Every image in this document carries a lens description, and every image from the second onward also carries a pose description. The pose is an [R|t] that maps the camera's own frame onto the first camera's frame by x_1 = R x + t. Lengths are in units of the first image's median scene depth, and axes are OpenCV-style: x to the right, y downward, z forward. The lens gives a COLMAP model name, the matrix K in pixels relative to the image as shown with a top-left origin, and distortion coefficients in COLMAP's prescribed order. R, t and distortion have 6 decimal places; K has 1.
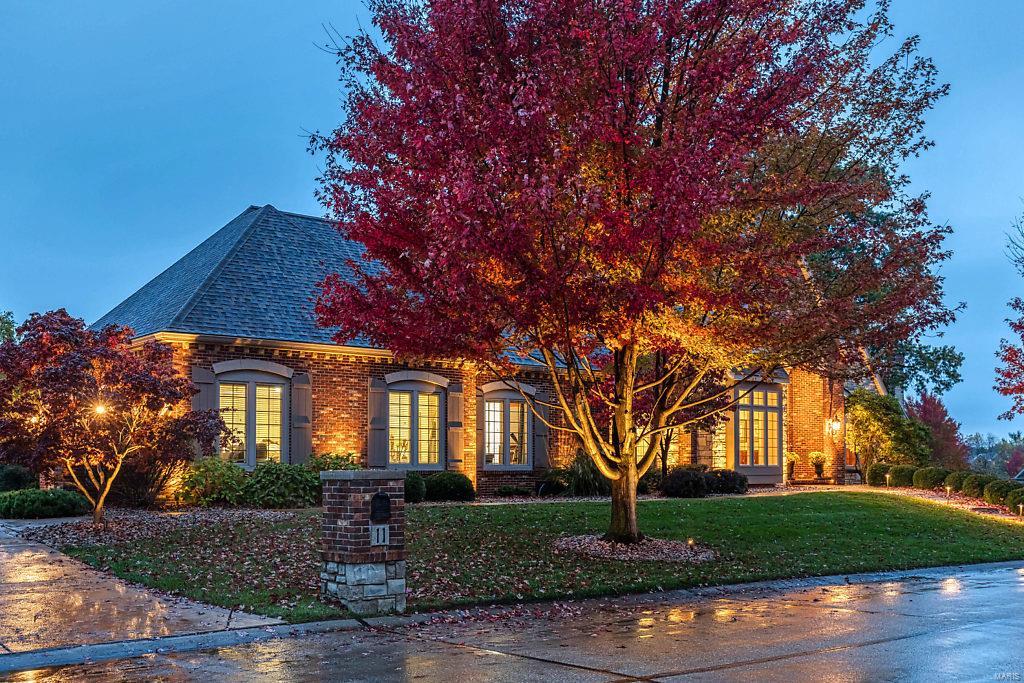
lens RADIAL K [[1012.1, 0, 510.5], [0, 1012.1, 340.0], [0, 0, 1]] dist [0.011359, 0.000000]
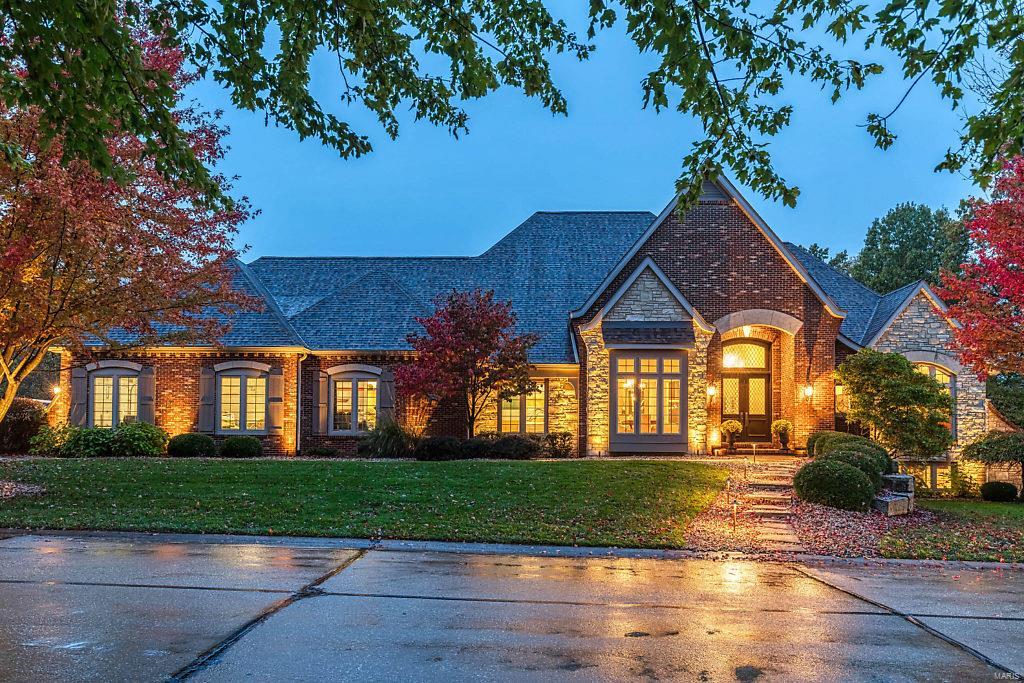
lens RADIAL K [[723.8, 0, 506.9], [0, 723.8, 344.7], [0, 0, 1]] dist [0.001984, 0.003530]
pose [[0.757469, -0.077453, -0.648261, 0.785360], [0.072869, 0.996764, -0.033948, 0.066583], [0.648792, -0.021524, 0.760661, 0.489319]]
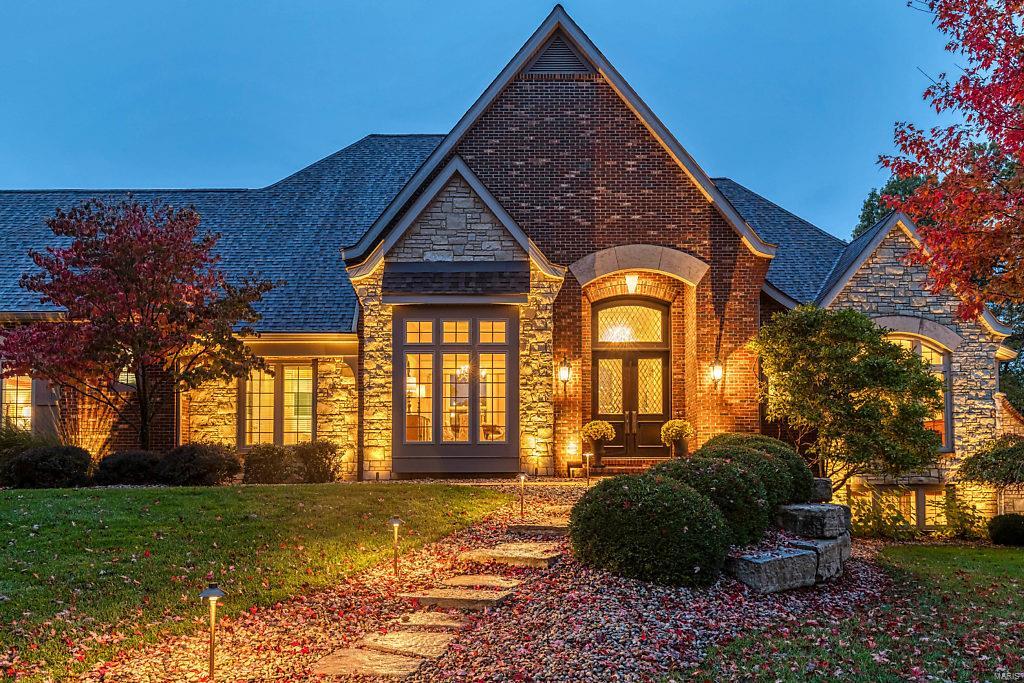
lens RADIAL K [[813.8, 0, 518.5], [0, 813.8, 349.4], [0, 0, 1]] dist [0.006715, 0.001966]
pose [[0.780925, -0.093610, -0.617570, 0.752962], [0.079816, 0.995556, -0.049976, 0.124684], [0.619504, -0.010264, 0.784926, 0.838407]]
